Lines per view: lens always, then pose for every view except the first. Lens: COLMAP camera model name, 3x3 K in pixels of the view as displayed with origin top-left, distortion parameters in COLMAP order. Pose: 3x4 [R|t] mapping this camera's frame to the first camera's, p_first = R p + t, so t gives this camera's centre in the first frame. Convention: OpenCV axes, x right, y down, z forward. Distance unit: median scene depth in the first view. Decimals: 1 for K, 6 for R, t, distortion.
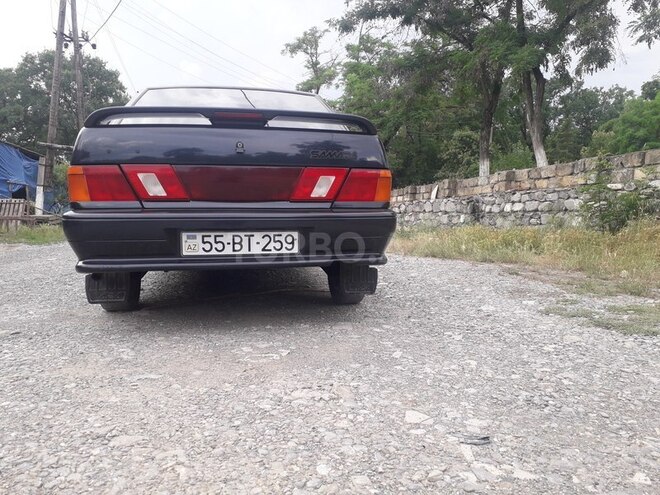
lens RADIAL K [[519.1, 0, 329.3], [0, 519.1, 248.5], [0, 0, 1]] dist [-0.007896, -0.006976]
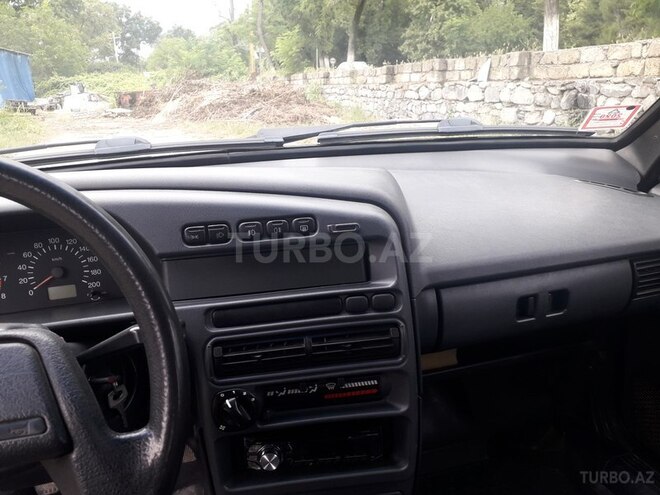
lens RADIAL K [[519.1, 0, 330.2], [0, 519.1, 245.8], [0, 0, 1]] dist [-0.007896, -0.006976]
pose [[0.994303, -0.058177, 0.089314, -0.068662], [0.034559, 0.968603, 0.246198, -0.064141], [-0.100833, -0.241709, 0.965095, 0.343967]]
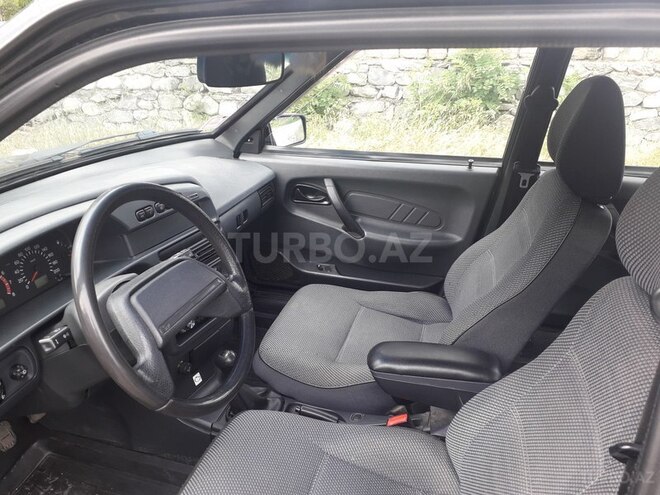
lens RADIAL K [[519.1, 0, 330.1], [0, 519.1, 247.5], [0, 0, 1]] dist [-0.007896, -0.006976]
pose [[0.440465, -0.324480, 0.837080, -0.122948], [0.046212, 0.939358, 0.339809, -0.074341], [-0.896580, -0.110991, 0.428749, 0.328443]]
